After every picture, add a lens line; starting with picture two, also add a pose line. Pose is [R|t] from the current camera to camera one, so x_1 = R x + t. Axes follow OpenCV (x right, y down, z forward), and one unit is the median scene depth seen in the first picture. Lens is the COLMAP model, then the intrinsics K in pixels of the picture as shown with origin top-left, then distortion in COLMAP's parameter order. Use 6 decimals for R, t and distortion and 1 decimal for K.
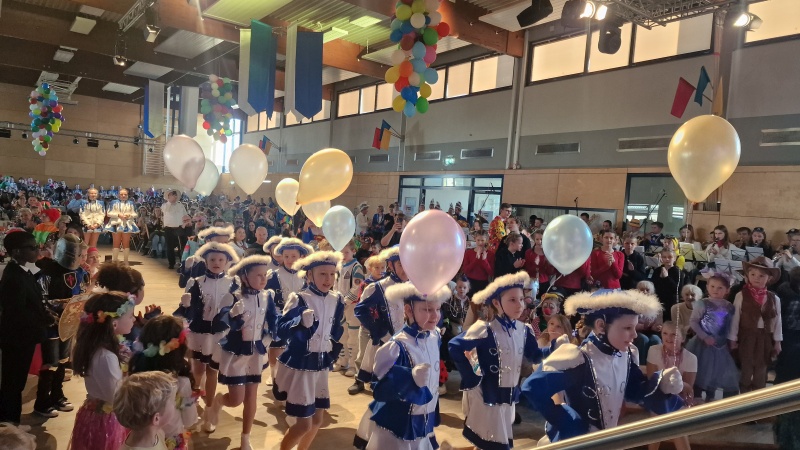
lens RADIAL K [[552.0, 0, 398.8], [0, 552.0, 222.8], [0, 0, 1]] dist [0.073337, -0.064247]
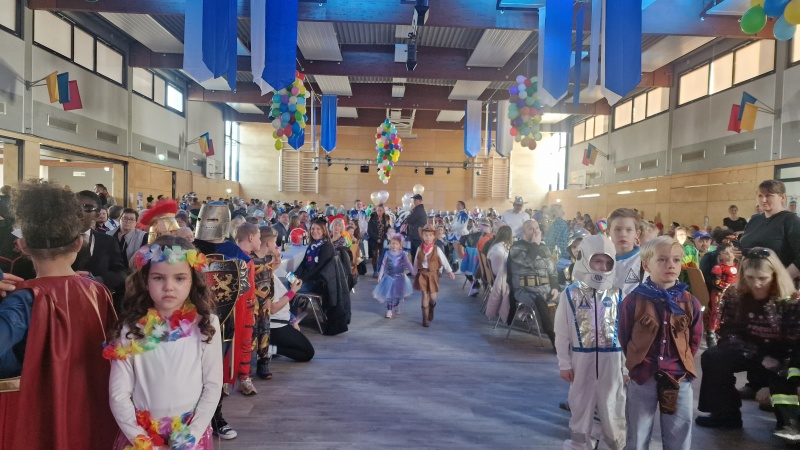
lens RADIAL K [[552.0, 0, 398.8], [0, 552.0, 222.8], [0, 0, 1]] dist [0.073337, -0.064247]
pose [[0.820725, -0.034879, -0.570257, 0.012345], [0.003984, 0.998460, -0.055334, 0.019394], [0.571309, 0.043142, 0.819600, 0.118152]]
